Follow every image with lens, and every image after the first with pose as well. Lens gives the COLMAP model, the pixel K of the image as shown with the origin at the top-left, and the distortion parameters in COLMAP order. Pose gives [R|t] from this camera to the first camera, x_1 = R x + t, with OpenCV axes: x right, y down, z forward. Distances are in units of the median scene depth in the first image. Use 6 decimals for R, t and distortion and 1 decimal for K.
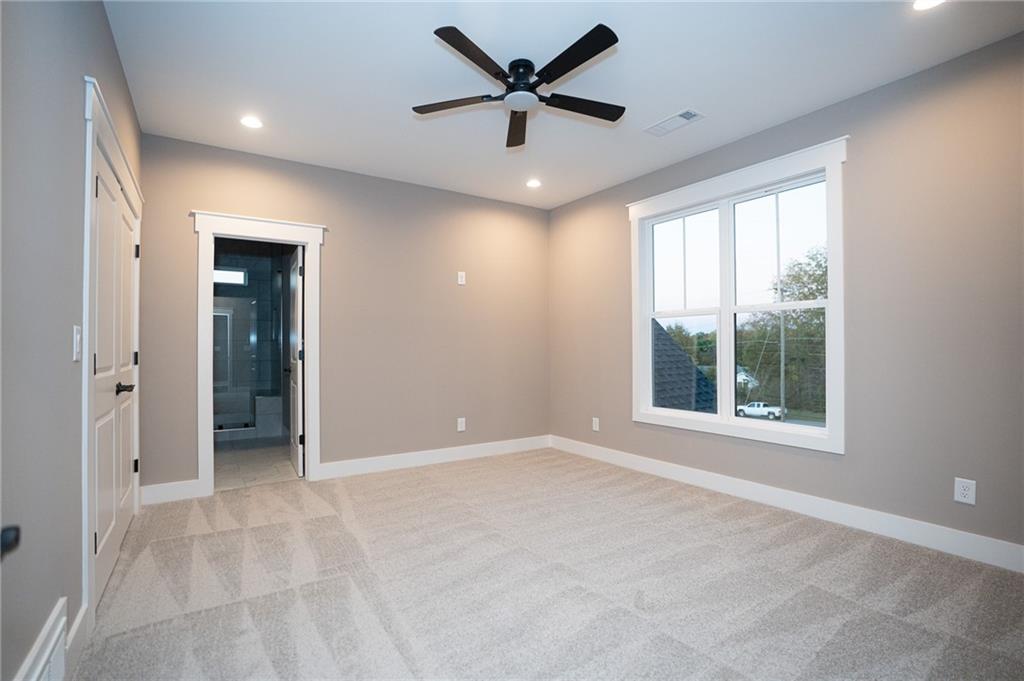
lens RADIAL K [[479.0, 0, 508.3], [0, 479.0, 343.0], [0, 0, 1]] dist [-0.052583, 0.011517]
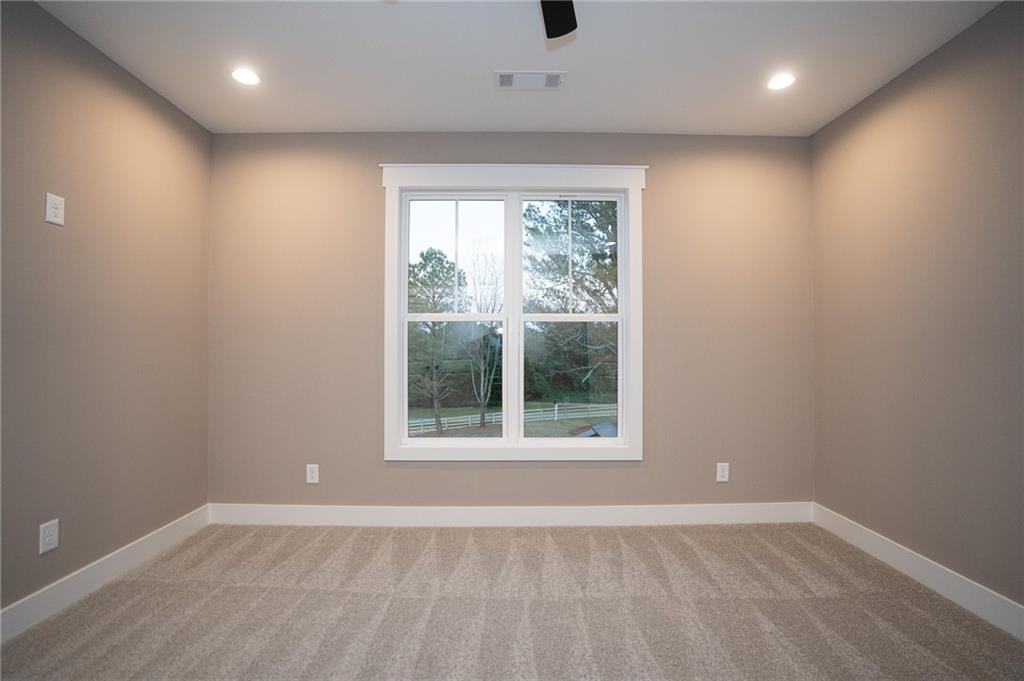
lens RADIAL K [[479.0, 0, 508.8], [0, 479.0, 342.8], [0, 0, 1]] dist [-0.052583, 0.011517]
pose [[0.541501, 0.017416, 0.840520, -0.294841], [-0.009938, 0.999848, -0.014314, -0.009857], [-0.840641, -0.000602, 0.541592, 0.527052]]
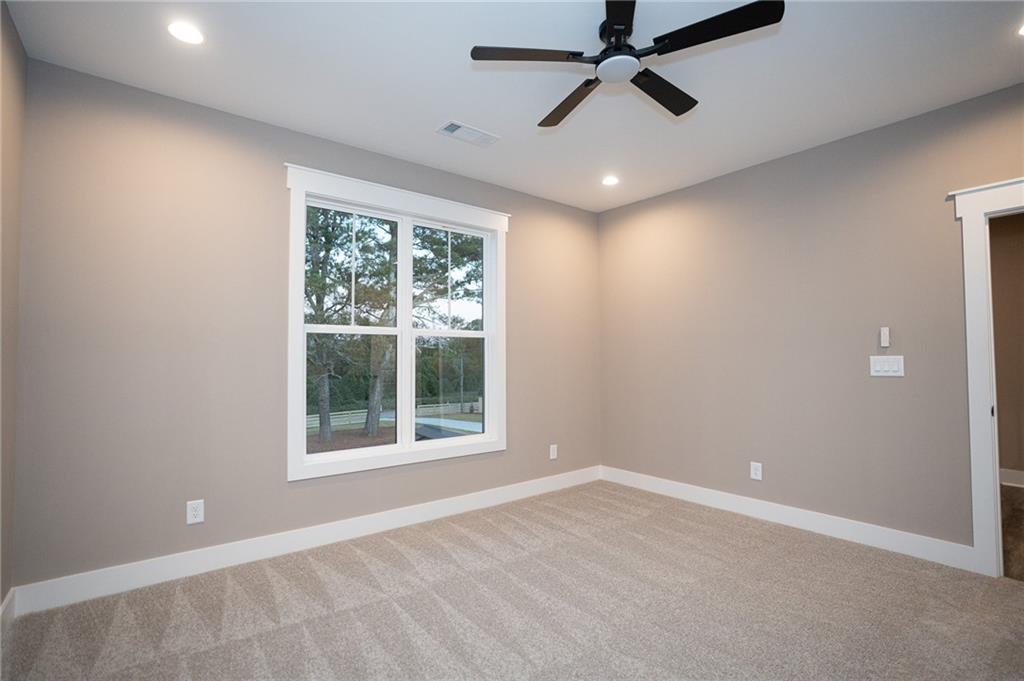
lens RADIAL K [[479.0, 0, 512.1], [0, 479.0, 338.8], [0, 0, 1]] dist [-0.052583, 0.011517]
pose [[-0.095441, 0.051306, 0.994112, -0.519002], [0.002395, 0.998680, -0.051312, -0.004499], [-0.995432, -0.002517, -0.095438, 0.883395]]
